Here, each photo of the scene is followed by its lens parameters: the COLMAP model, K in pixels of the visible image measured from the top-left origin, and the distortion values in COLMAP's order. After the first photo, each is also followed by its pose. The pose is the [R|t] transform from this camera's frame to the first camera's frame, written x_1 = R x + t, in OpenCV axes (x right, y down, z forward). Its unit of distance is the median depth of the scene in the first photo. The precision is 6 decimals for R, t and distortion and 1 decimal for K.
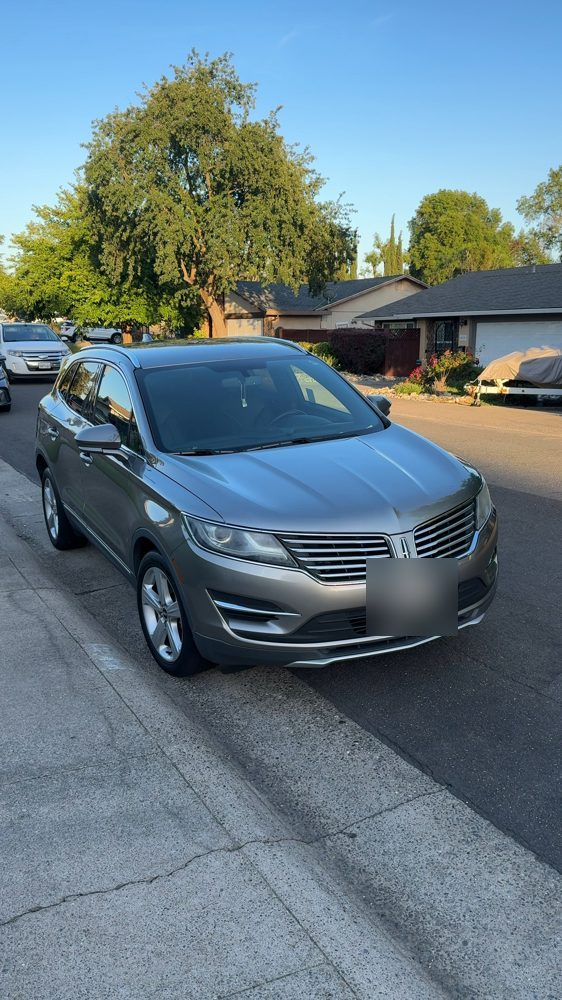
lens RADIAL K [[825.8, 0, 281.0], [0, 825.8, 500.0], [0, 0, 1]] dist [0.003392, -0.046116]
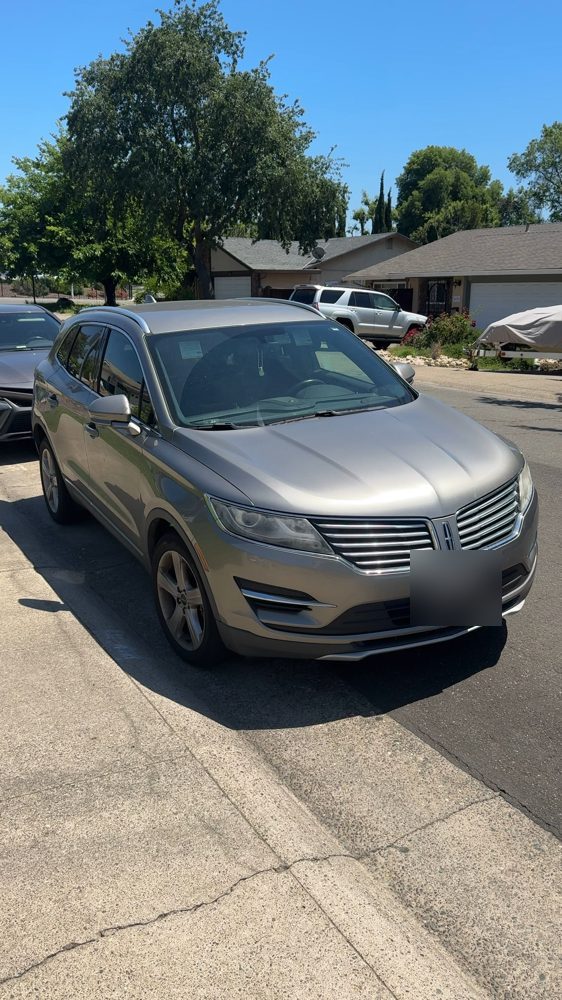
lens RADIAL K [[827.0, 0, 281.0], [0, 827.0, 500.0], [0, 0, 1]] dist [-0.013025, -0.008085]
pose [[0.999756, 0.002666, 0.021915, -0.059248], [-0.003710, 0.998852, 0.047760, -0.023466], [-0.021763, -0.047829, 0.998618, 0.078710]]
